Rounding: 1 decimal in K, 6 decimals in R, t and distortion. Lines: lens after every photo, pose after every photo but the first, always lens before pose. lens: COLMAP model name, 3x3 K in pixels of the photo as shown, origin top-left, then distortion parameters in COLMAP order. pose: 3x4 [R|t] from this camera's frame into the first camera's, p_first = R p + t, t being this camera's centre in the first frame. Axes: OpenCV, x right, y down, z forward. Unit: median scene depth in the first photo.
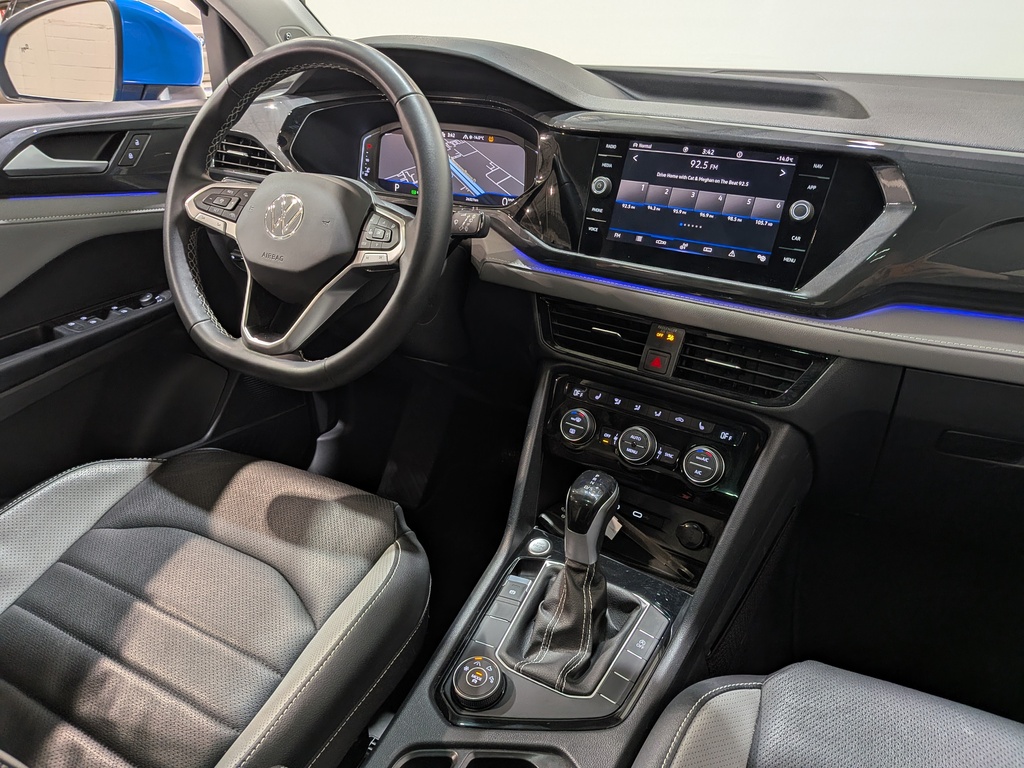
lens RADIAL K [[720.4, 0, 516.1], [0, 720.4, 391.6], [0, 0, 1]] dist [0.074954, -0.138773]
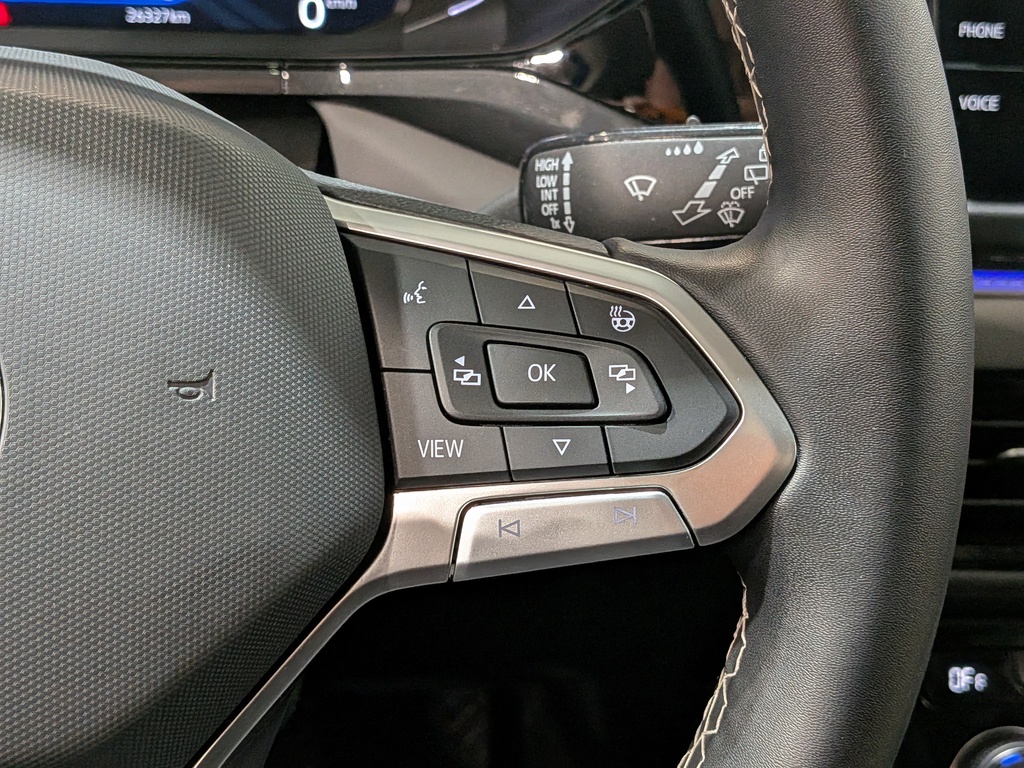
lens RADIAL K [[1501.4, 0, 488.9], [0, 1501.4, 384.4], [0, 0, 1]] dist [0.046383, -0.023077]
pose [[0.789880, -0.272648, 0.549320, -0.377512], [0.222845, 0.962112, 0.157099, -0.261899], [-0.571340, -0.001676, 0.820712, 0.672532]]
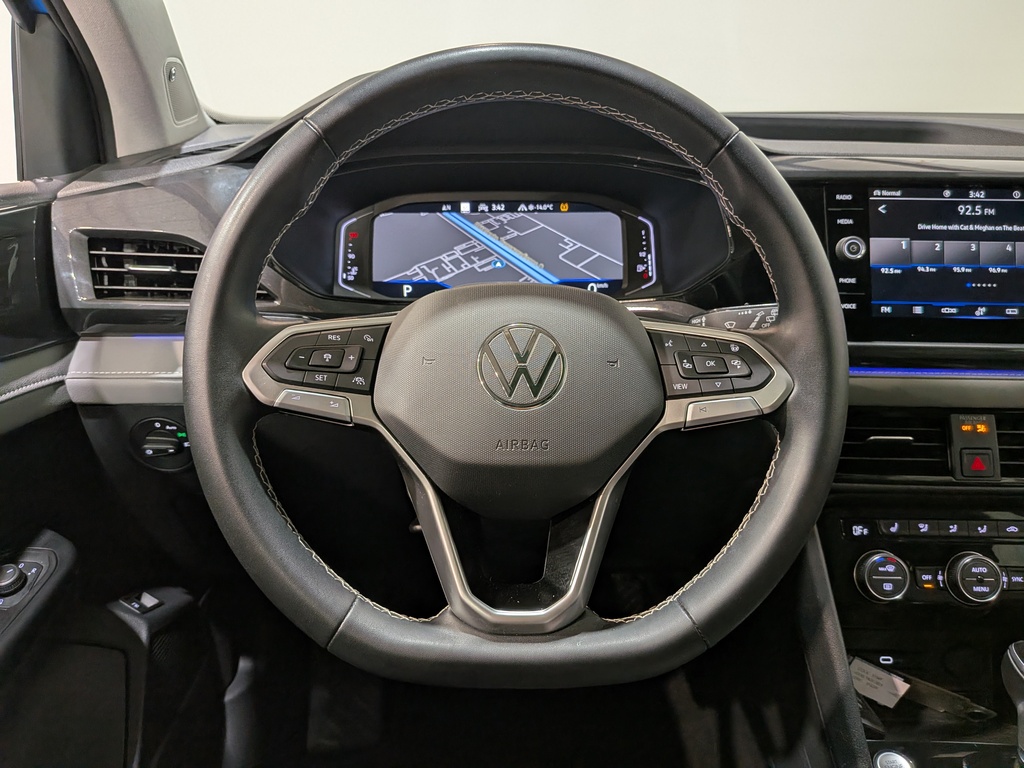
lens RADIAL K [[732.4, 0, 505.2], [0, 732.4, 371.6], [0, 0, 1]] dist [0.060790, -0.113039]
pose [[0.859118, -0.181816, 0.478392, -0.579927], [0.237399, 0.969691, -0.057795, -0.206817], [-0.453385, 0.163222, 0.876242, 0.530652]]
